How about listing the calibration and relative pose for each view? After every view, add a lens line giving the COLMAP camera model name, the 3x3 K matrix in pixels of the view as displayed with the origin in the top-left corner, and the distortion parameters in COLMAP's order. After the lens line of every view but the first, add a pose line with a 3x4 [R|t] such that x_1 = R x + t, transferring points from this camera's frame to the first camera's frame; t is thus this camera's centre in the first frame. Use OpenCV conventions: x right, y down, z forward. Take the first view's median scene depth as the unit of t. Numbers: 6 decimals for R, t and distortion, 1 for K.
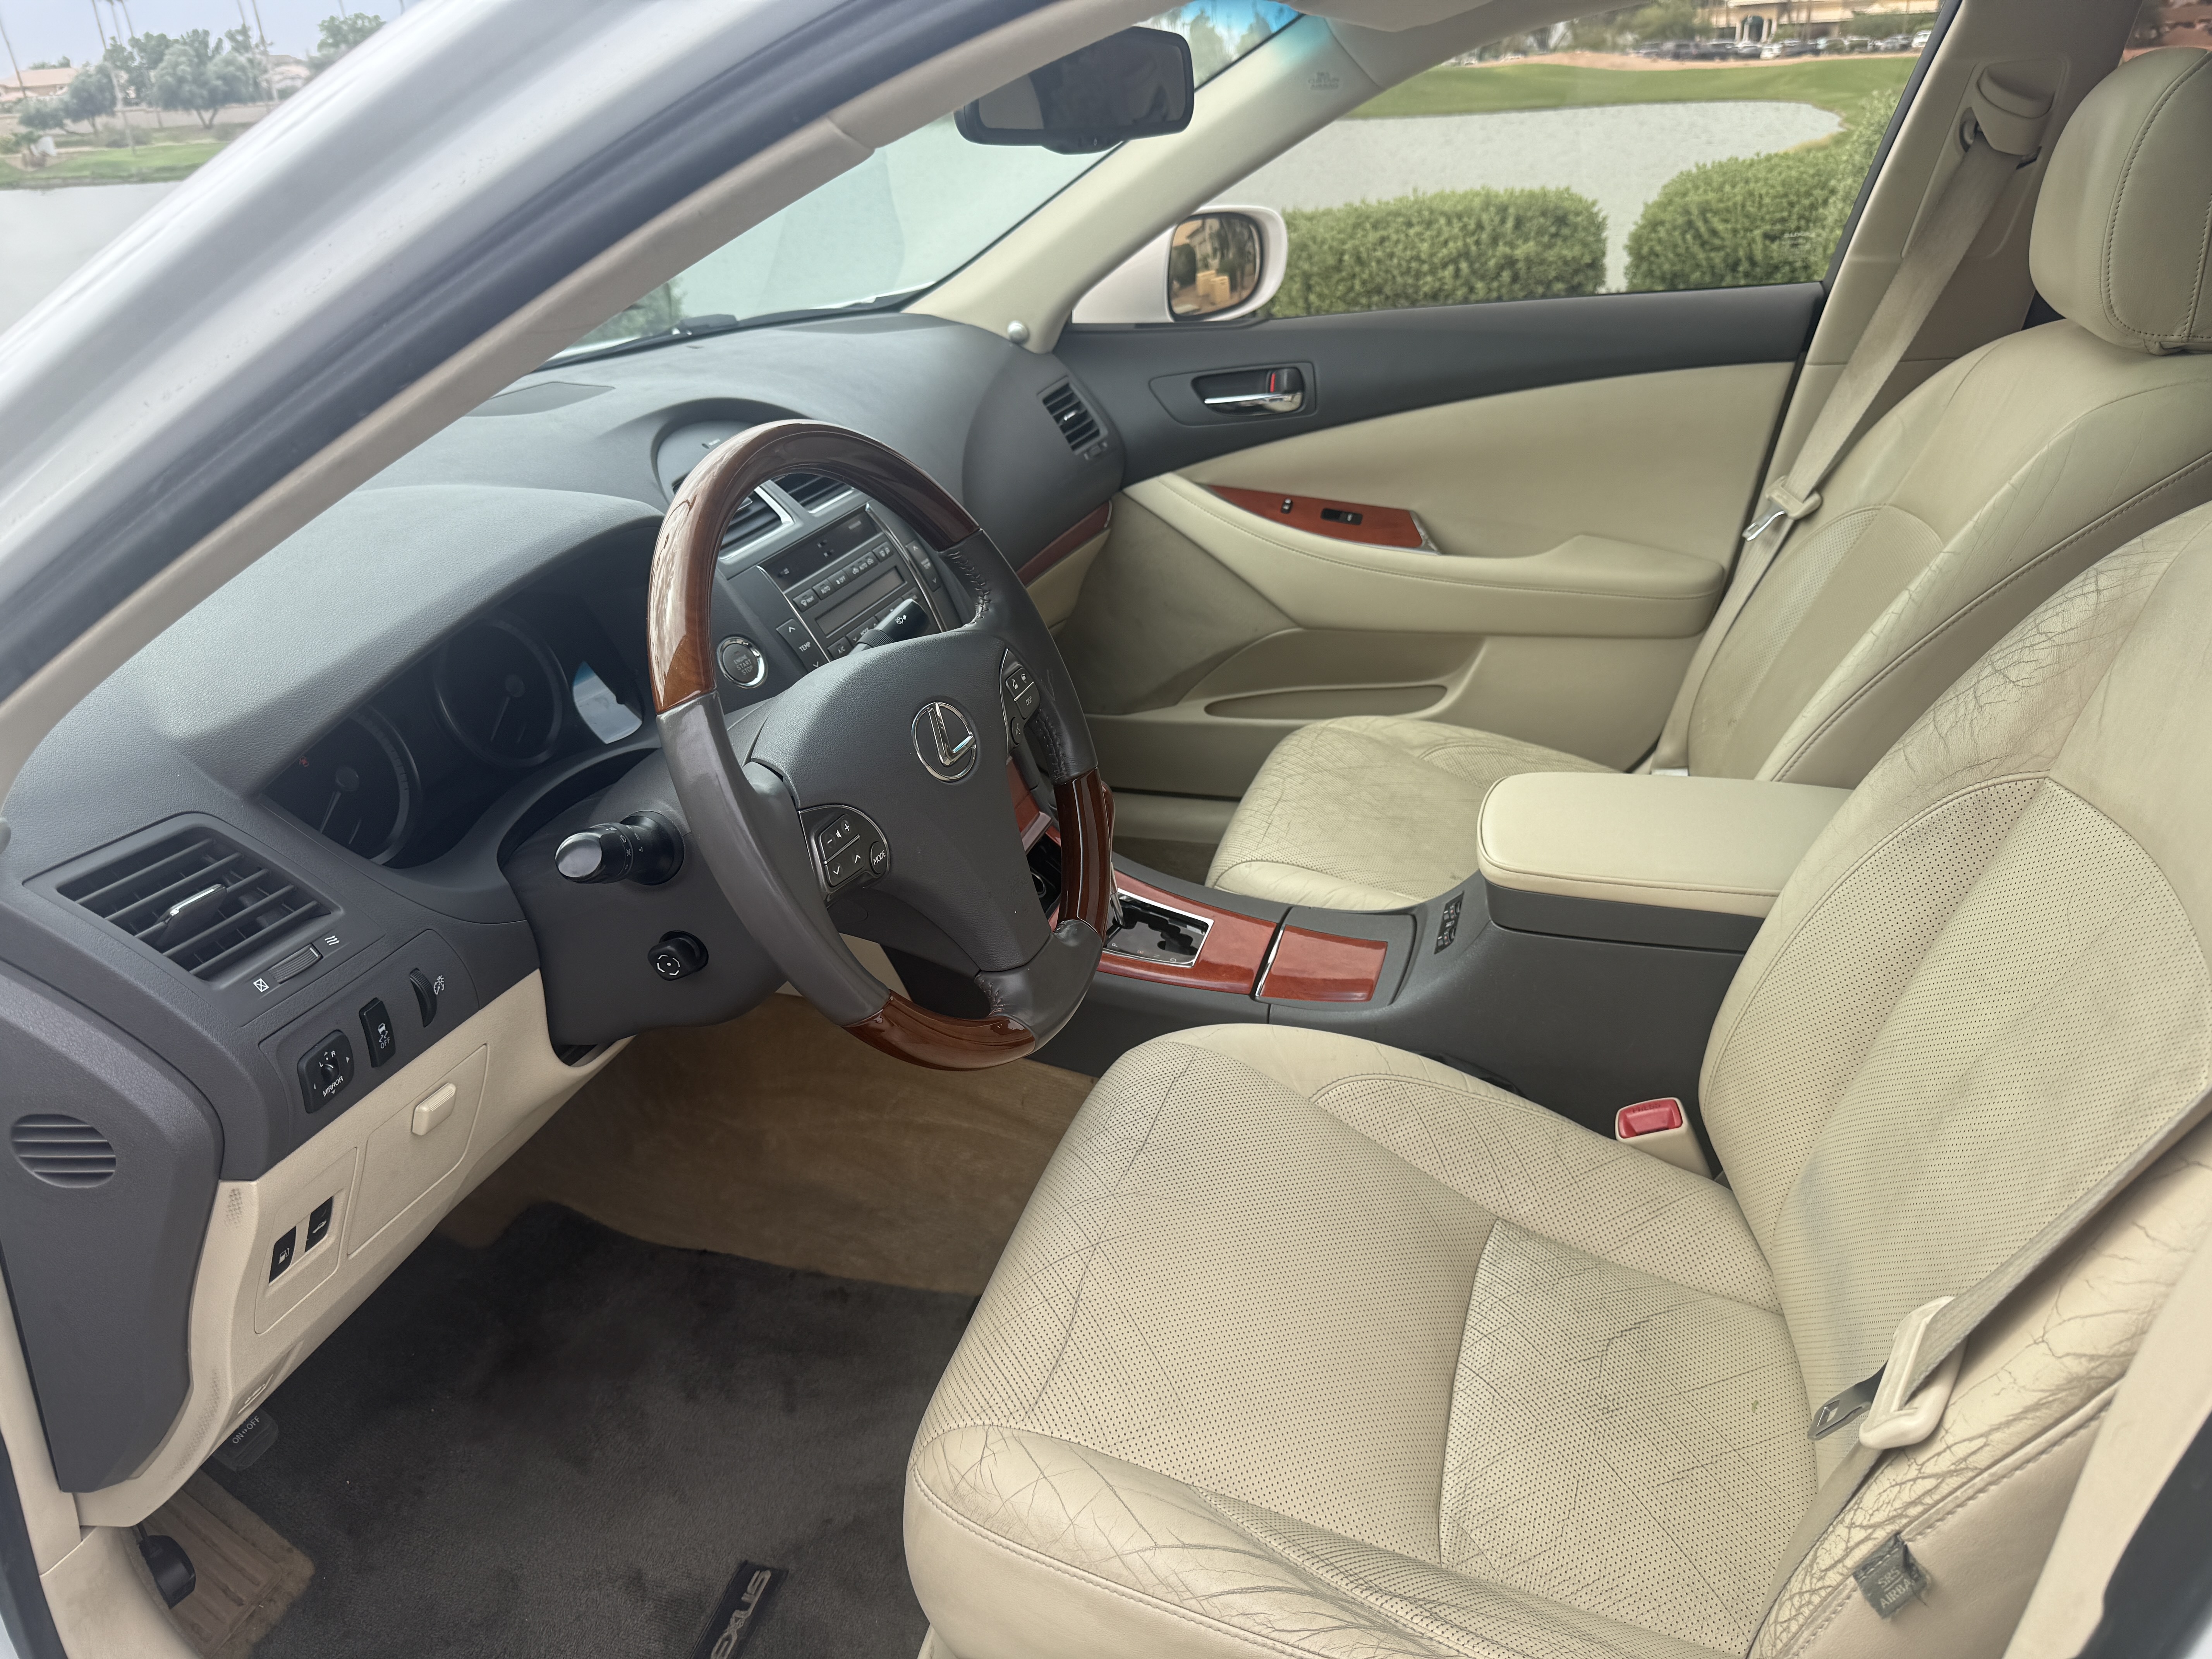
lens RADIAL K [[1555.2, 0, 1119.8], [0, 1555.2, 838.5], [0, 0, 1]] dist [-0.004480, -0.013987]
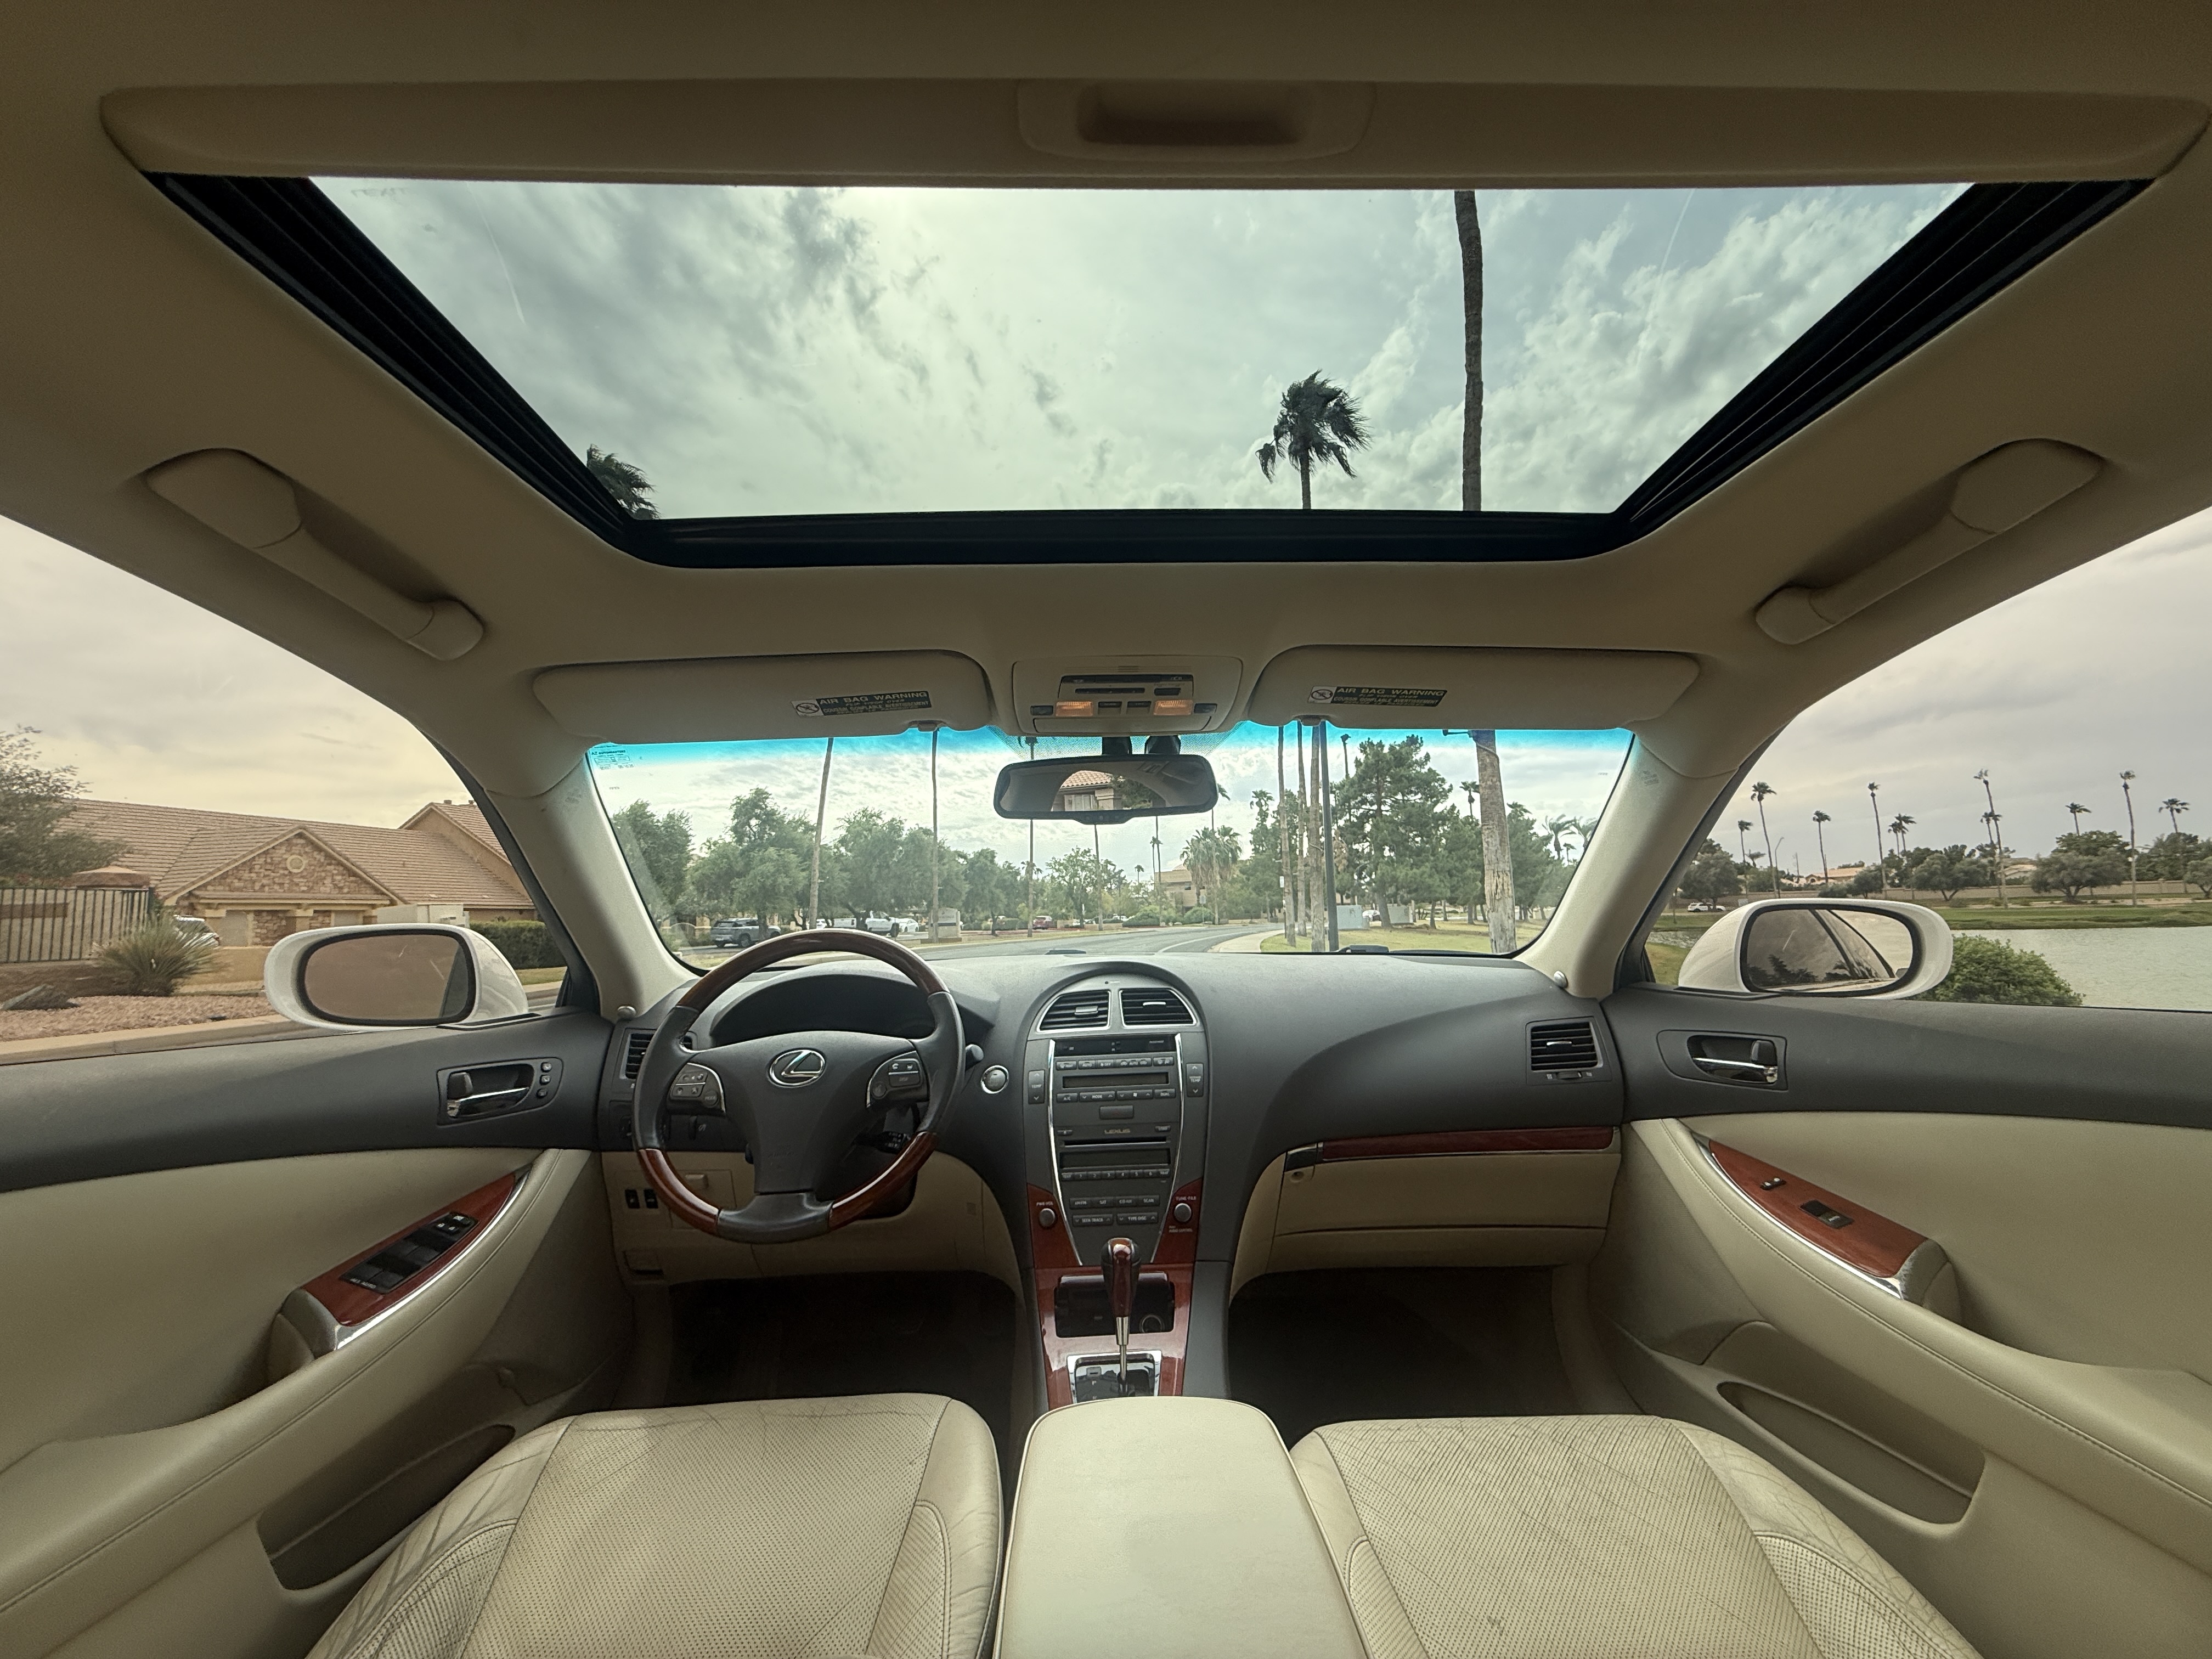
lens RADIAL K [[881.0, 0, 1109.8], [0, 881.0, 837.0], [0, 0, 1]] dist [-0.015347, -0.000216]
pose [[0.308012, -0.058148, -0.949604, 0.504910], [-0.405981, 0.894656, -0.186466, -0.145795], [0.860412, 0.442955, 0.251958, 0.448953]]
